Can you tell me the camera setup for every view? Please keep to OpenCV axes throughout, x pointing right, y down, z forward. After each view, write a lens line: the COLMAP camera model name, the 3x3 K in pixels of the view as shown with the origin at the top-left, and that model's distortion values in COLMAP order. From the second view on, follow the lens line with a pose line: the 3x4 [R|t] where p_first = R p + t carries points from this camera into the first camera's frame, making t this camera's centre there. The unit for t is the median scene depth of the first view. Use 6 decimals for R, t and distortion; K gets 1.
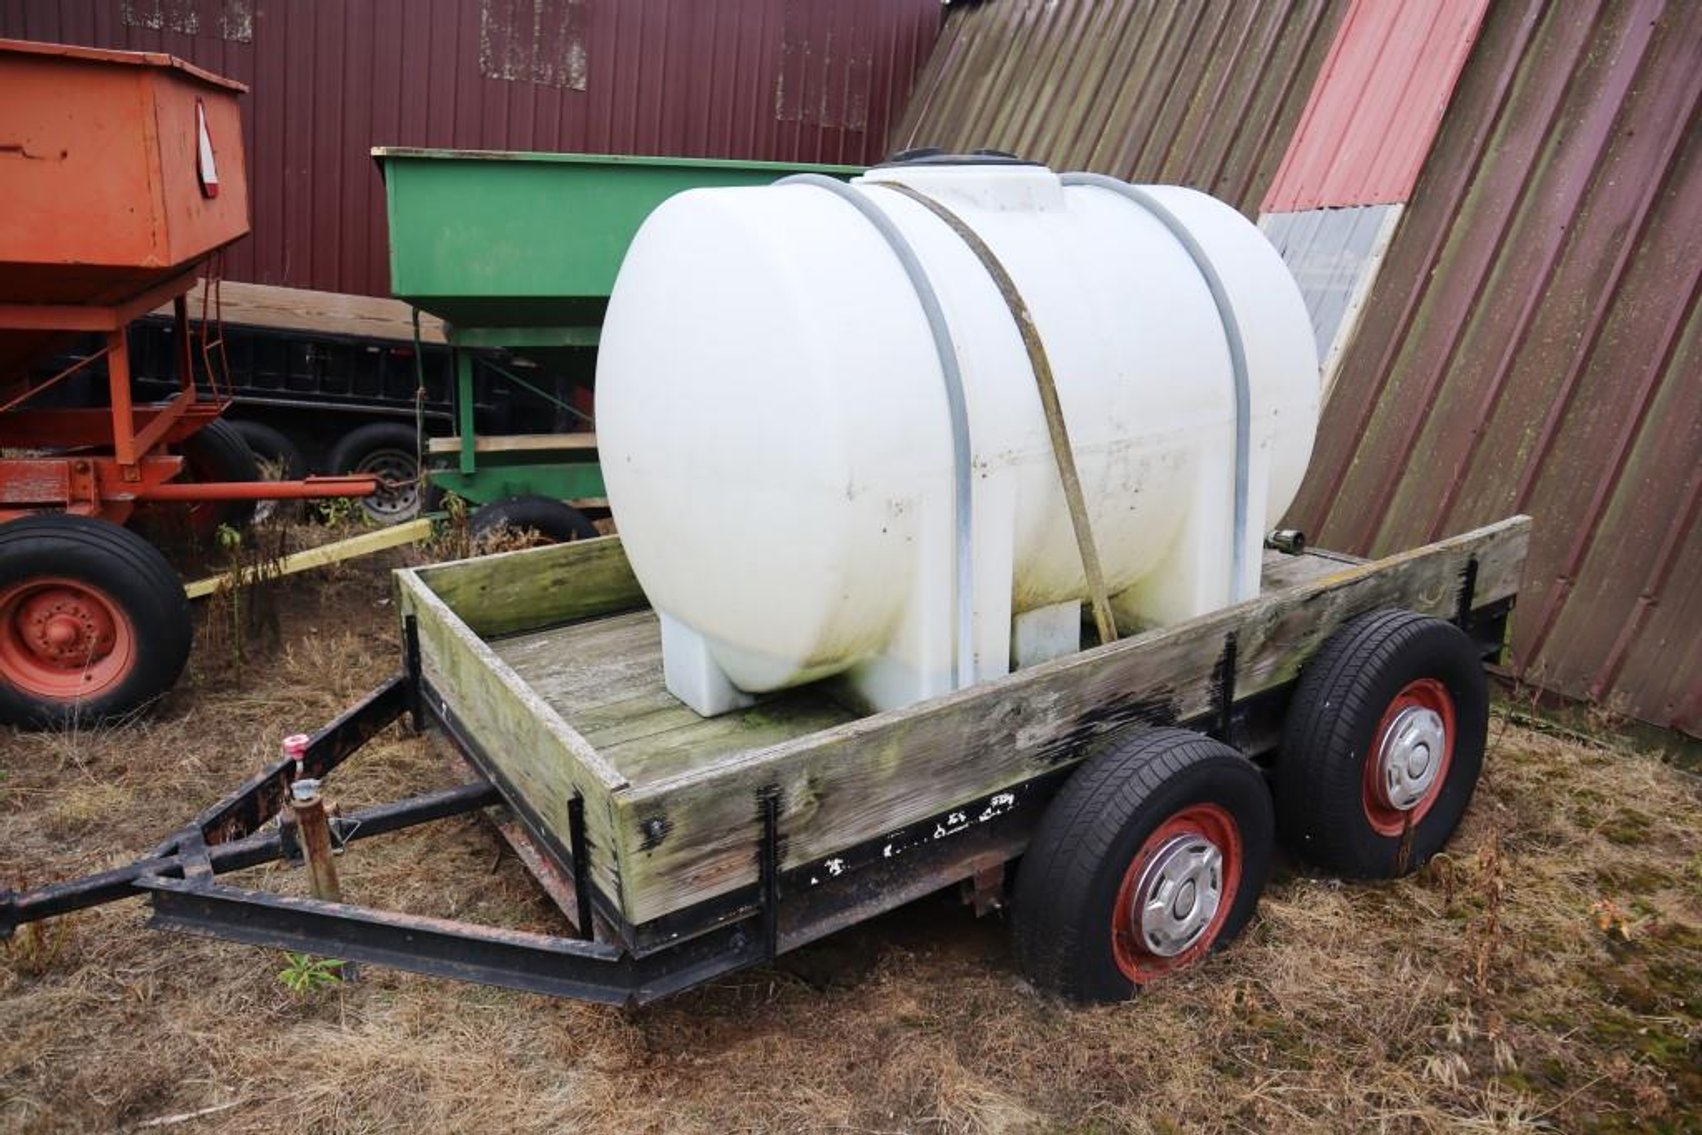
lens RADIAL K [[1170.5, 0, 851.0], [0, 1170.5, 567.5], [0, 0, 1]] dist [-0.112612, 0.063887]
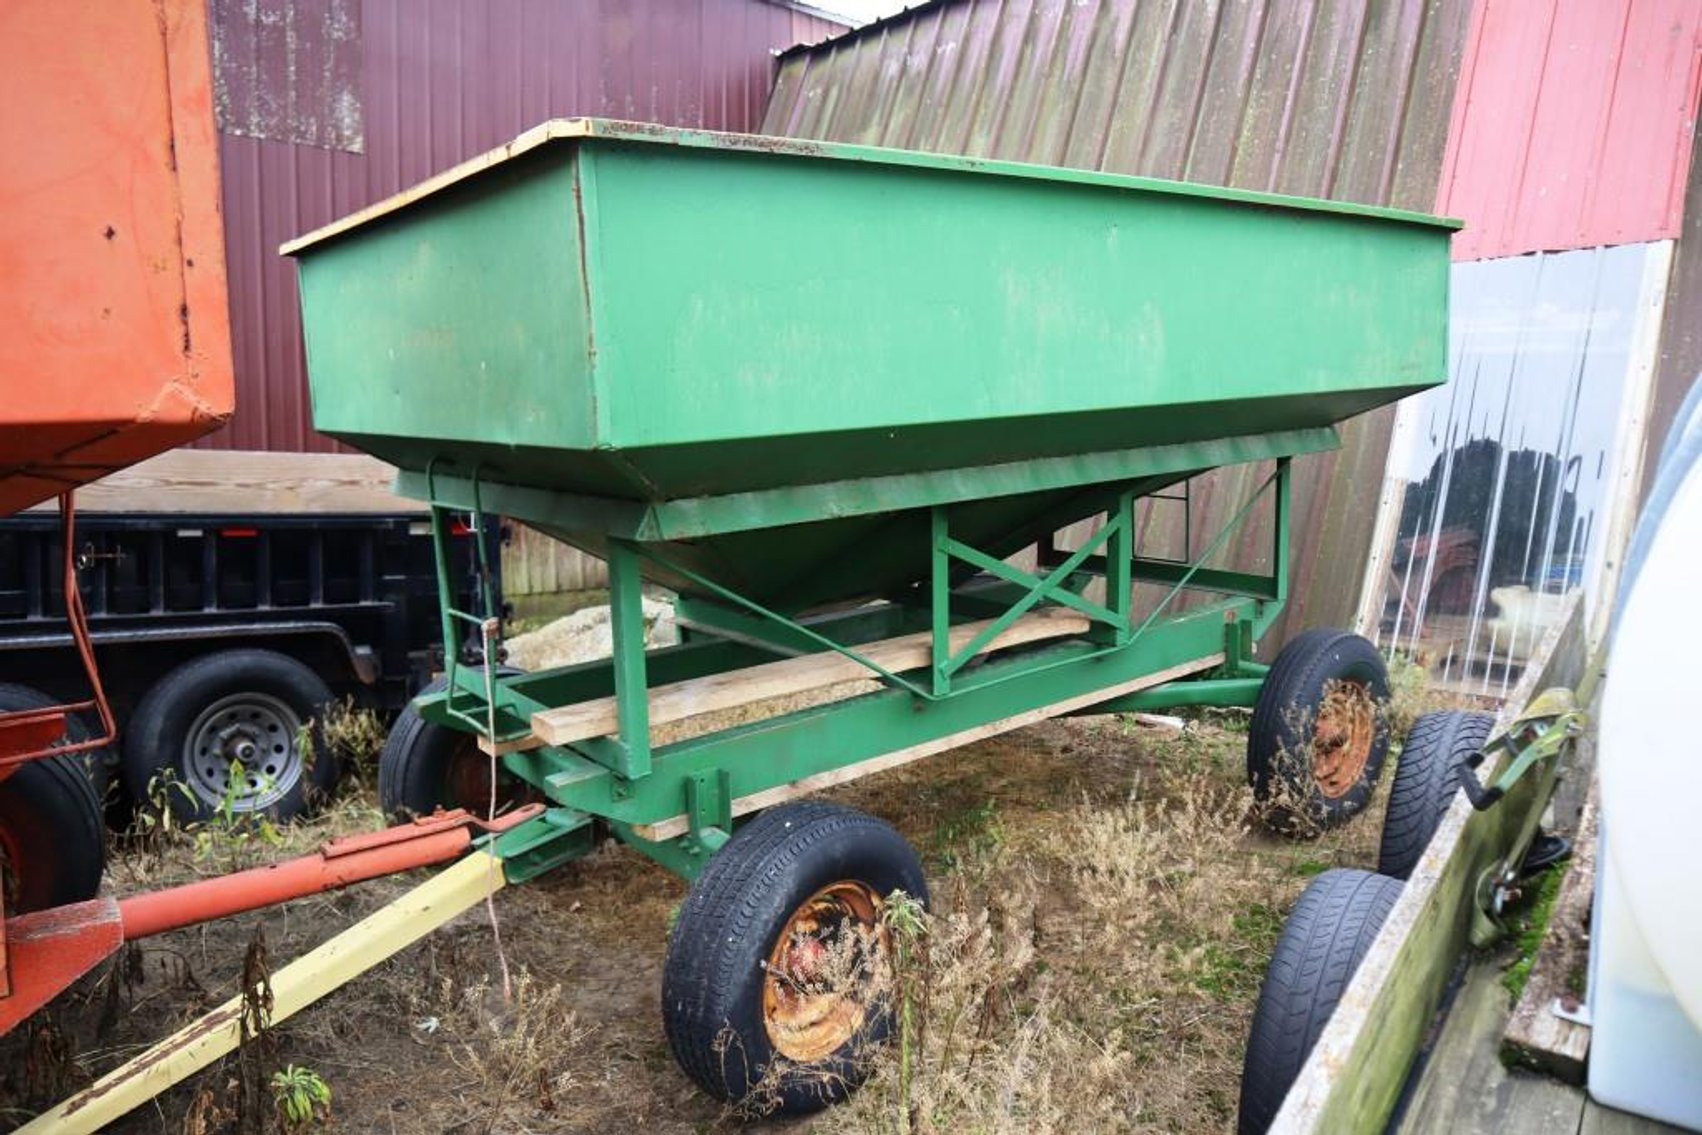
lens RADIAL K [[1170.5, 0, 851.0], [0, 1170.5, 567.5], [0, 0, 1]] dist [-0.112612, 0.063887]
pose [[0.946397, -0.110218, 0.303621, -0.190750], [0.133657, 0.989360, -0.057464, -0.064025], [-0.294057, 0.094964, 0.951059, 0.229042]]
